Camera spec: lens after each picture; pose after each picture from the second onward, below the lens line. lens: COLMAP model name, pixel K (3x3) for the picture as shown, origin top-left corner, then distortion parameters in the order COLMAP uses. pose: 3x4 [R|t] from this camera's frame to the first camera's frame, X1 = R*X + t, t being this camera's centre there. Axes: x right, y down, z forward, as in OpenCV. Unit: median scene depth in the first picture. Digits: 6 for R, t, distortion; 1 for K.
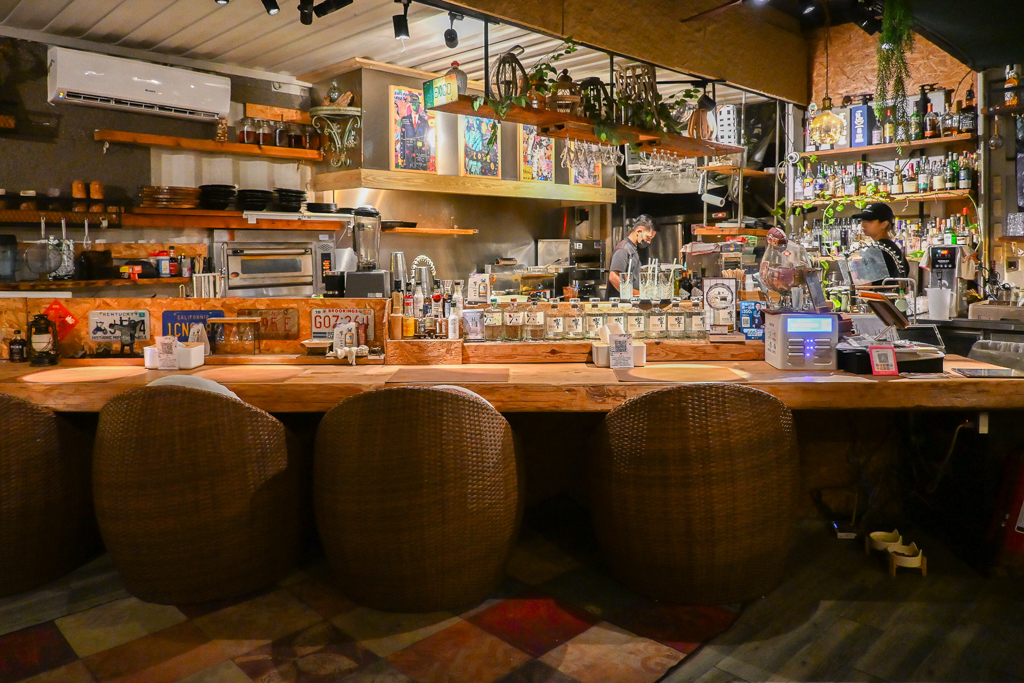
lens RADIAL K [[740.7, 0, 512.0], [0, 740.7, 341.5], [0, 0, 1]] dist [-0.003079, -0.001343]
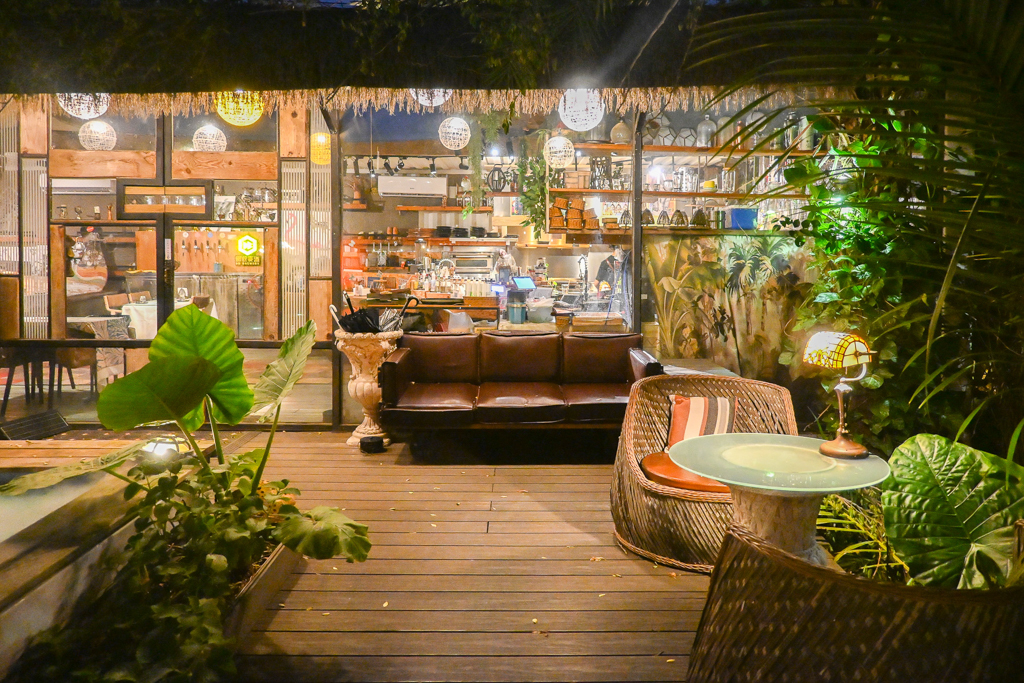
lens RADIAL K [[740.7, 0, 512.0], [0, 740.7, 341.5], [0, 0, 1]] dist [-0.003079, -0.001343]
pose [[0.721398, 0.090785, -0.686544, 1.394095], [-0.090669, 0.995218, 0.036331, 0.035212], [0.686560, 0.036039, 0.726180, -0.483638]]
